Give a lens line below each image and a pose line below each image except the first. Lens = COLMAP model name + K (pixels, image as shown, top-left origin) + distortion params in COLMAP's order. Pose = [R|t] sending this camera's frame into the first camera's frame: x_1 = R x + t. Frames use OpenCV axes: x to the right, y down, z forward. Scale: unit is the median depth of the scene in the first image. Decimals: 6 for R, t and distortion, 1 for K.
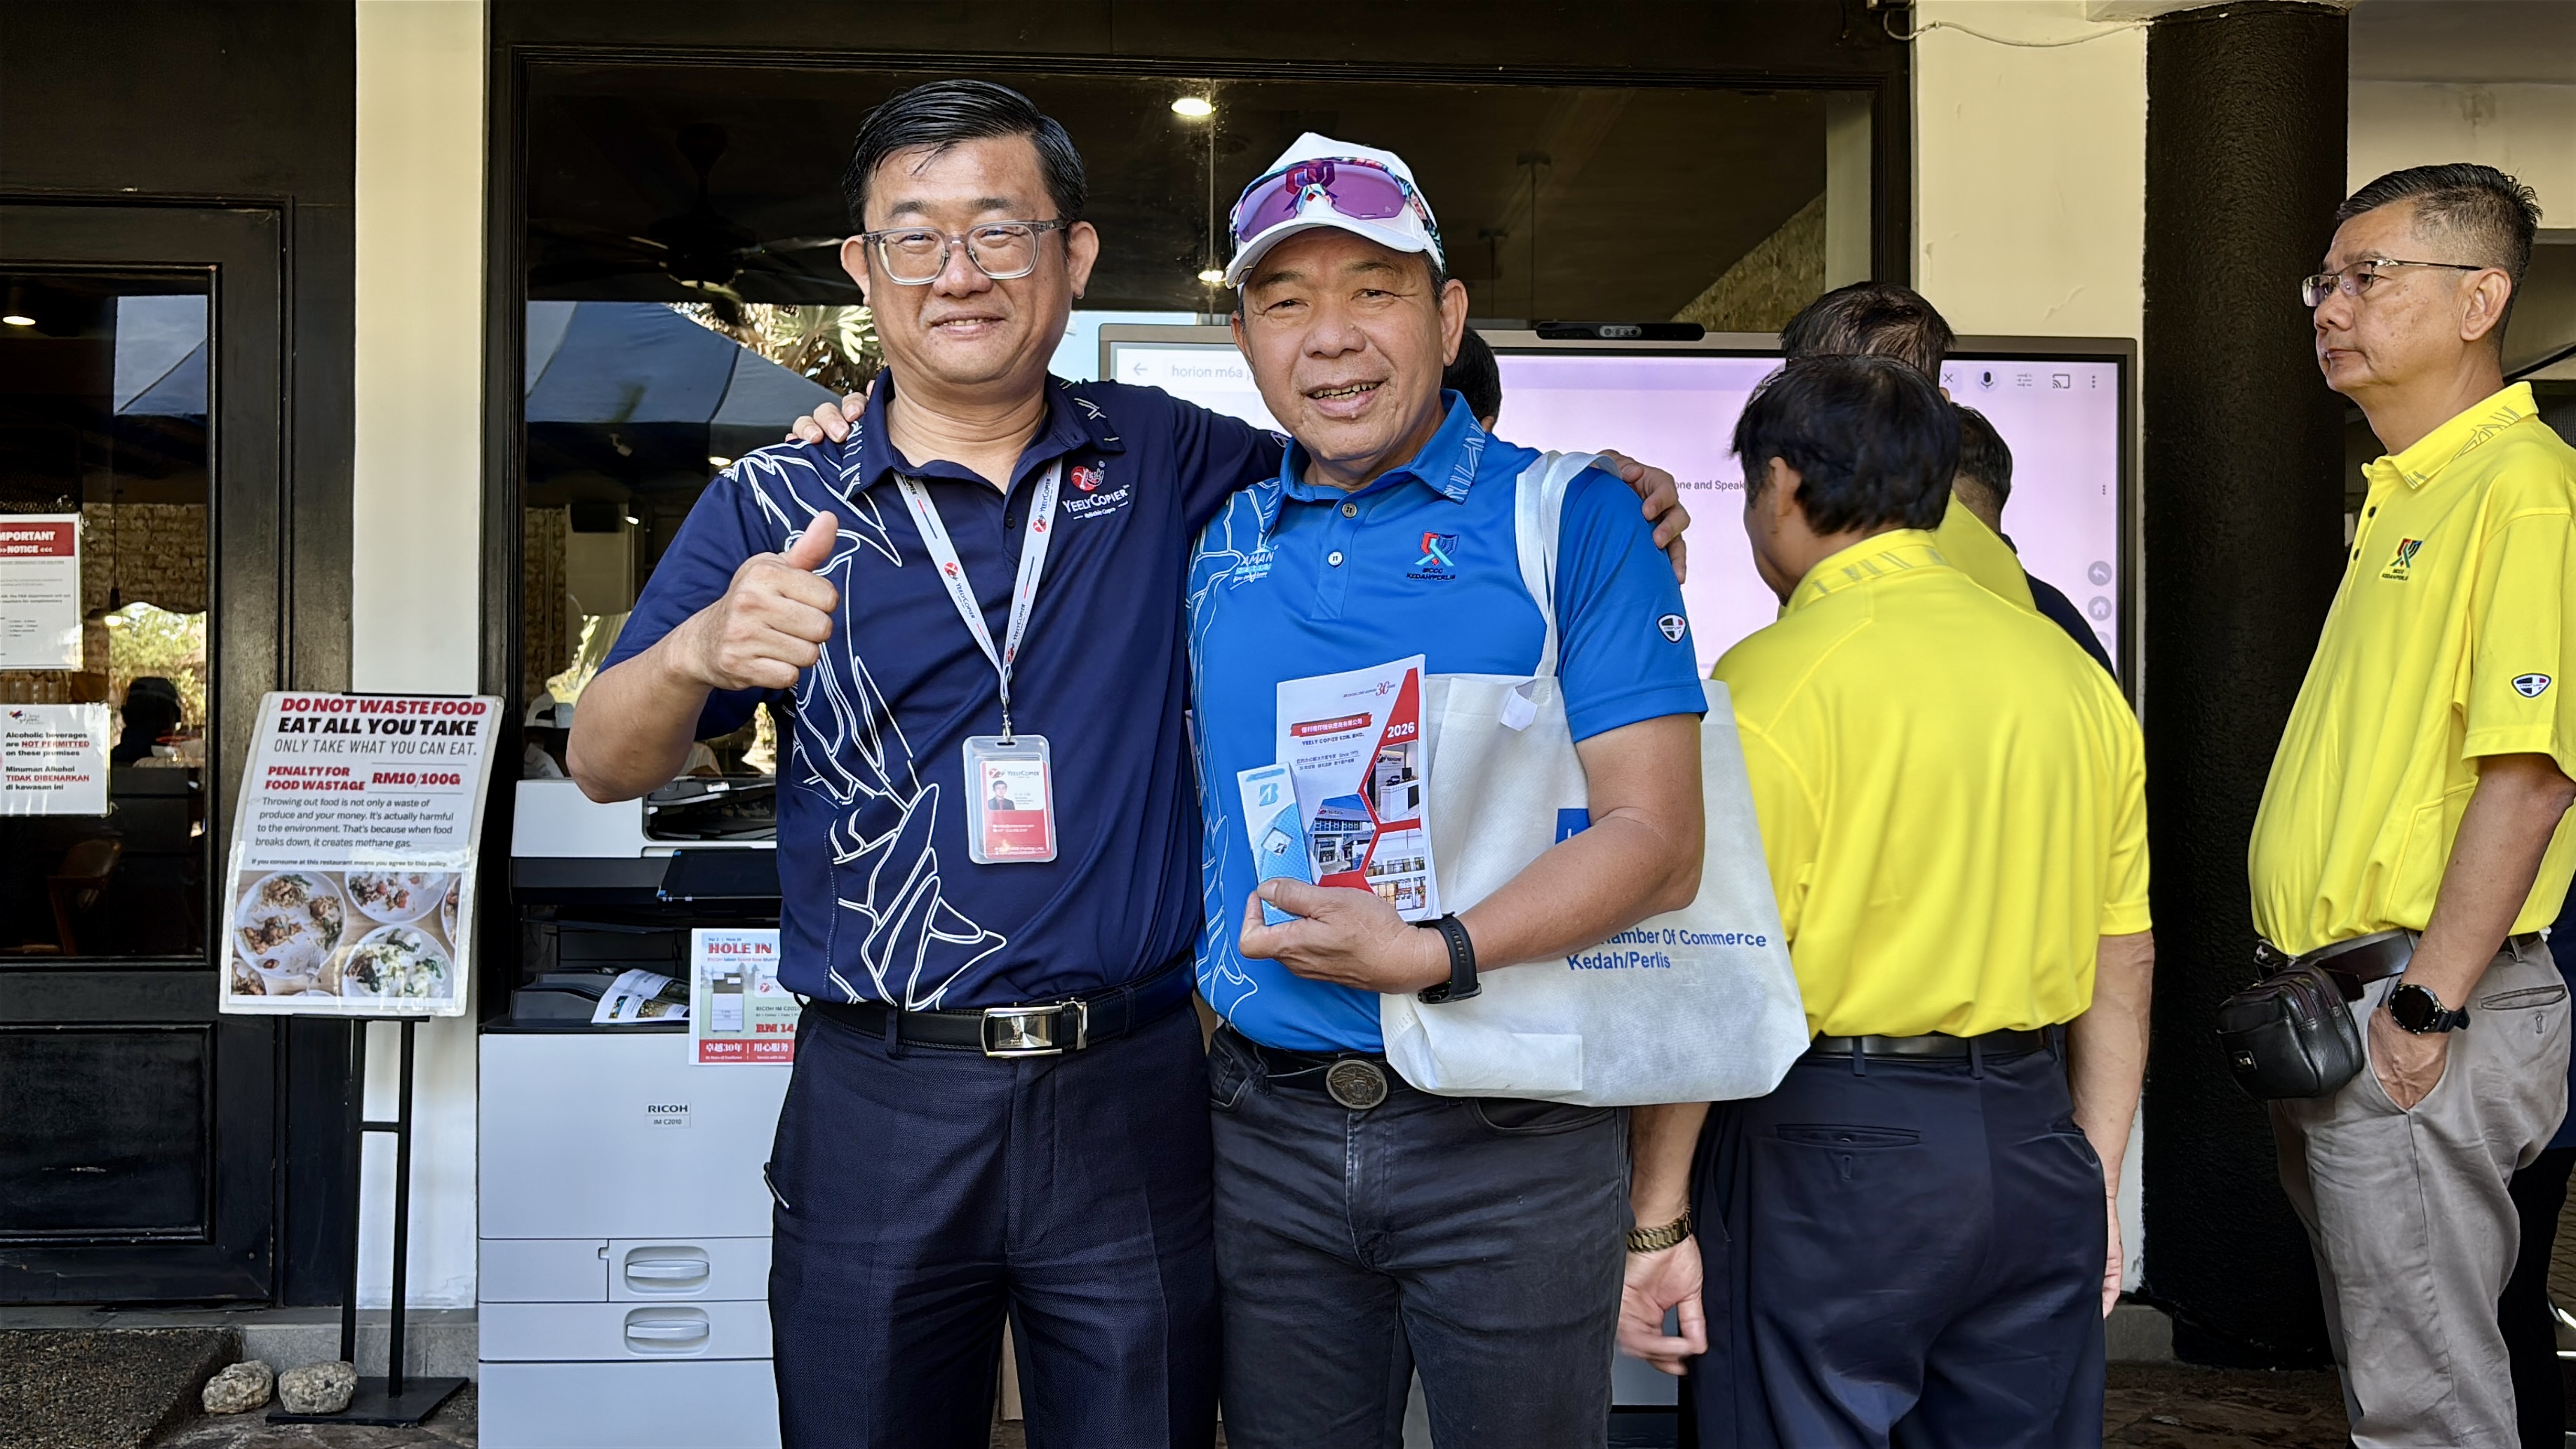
lens RADIAL K [[2400.6, 0, 1288.7], [0, 2400.6, 760.5], [0, 0, 1]] dist [-0.002177, -0.006760]
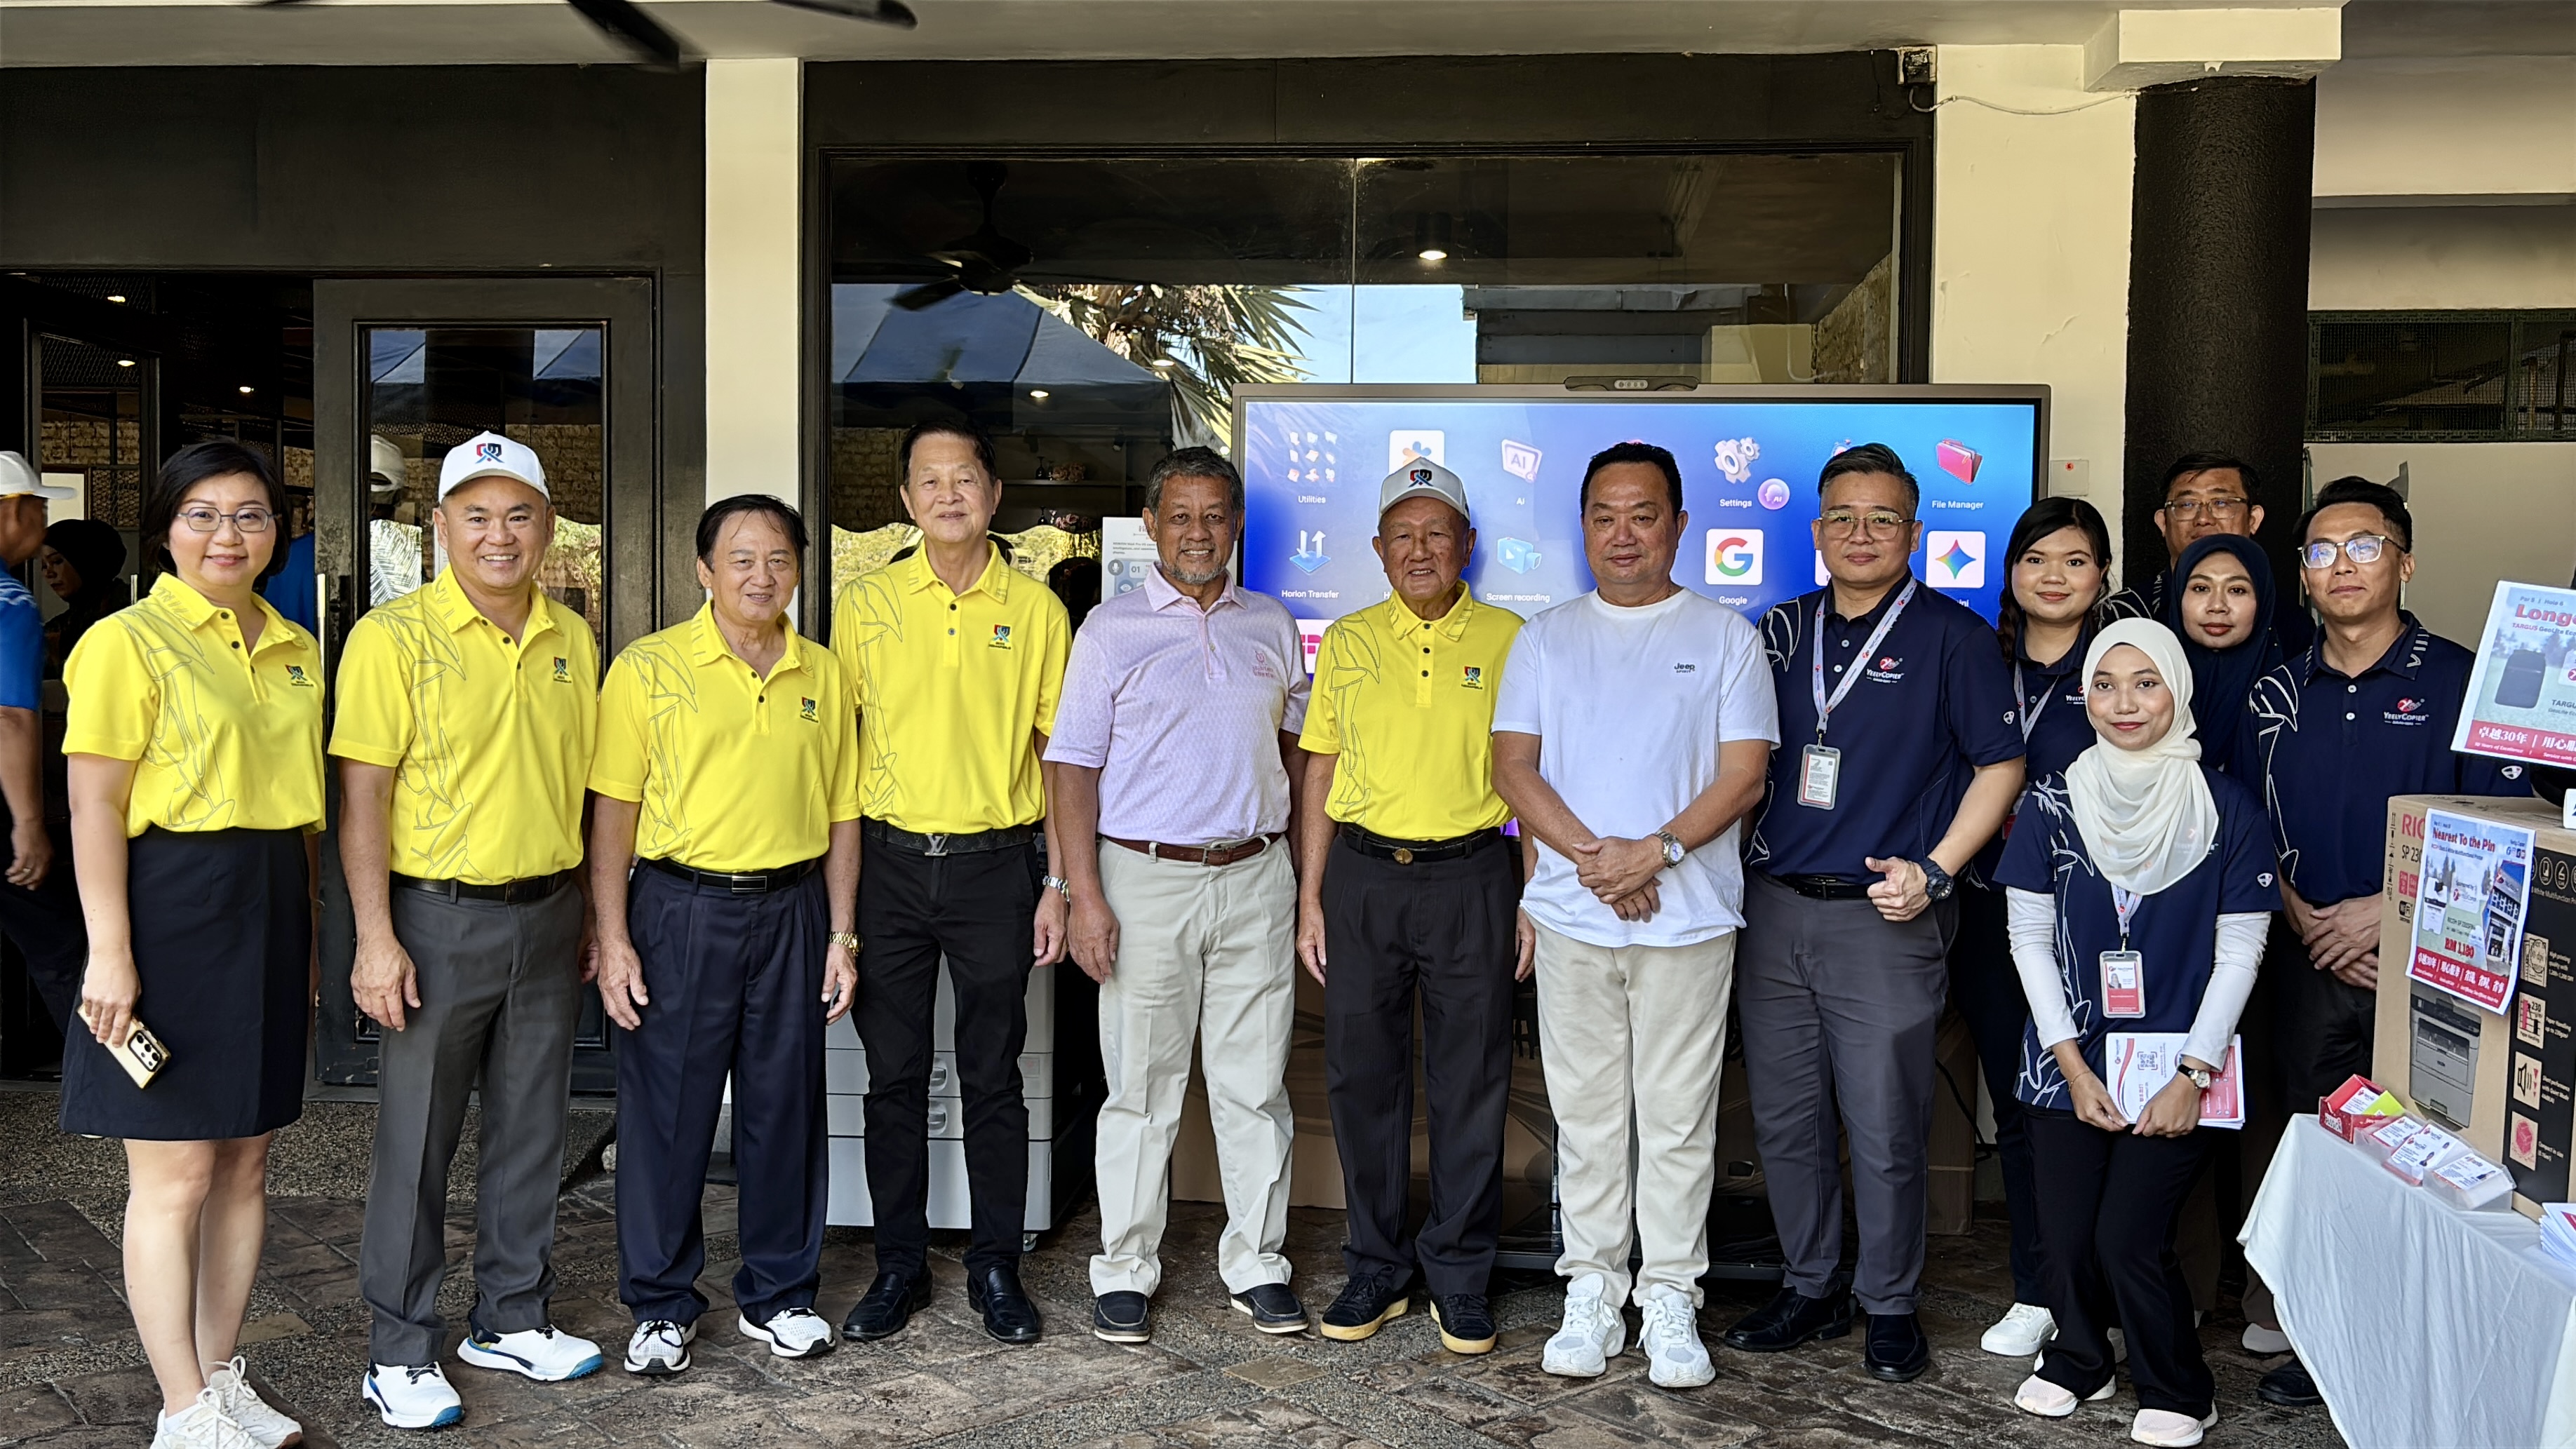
lens RADIAL K [[2400.6, 0, 1288.7], [0, 2400.6, 760.5], [0, 0, 1]] dist [-0.002177, -0.006760]
pose [[0.988895, 0.014706, -0.147887, 0.122889], [-0.006736, 0.998505, 0.054245, -0.037653], [0.148463, -0.052647, 0.987516, -0.259765]]
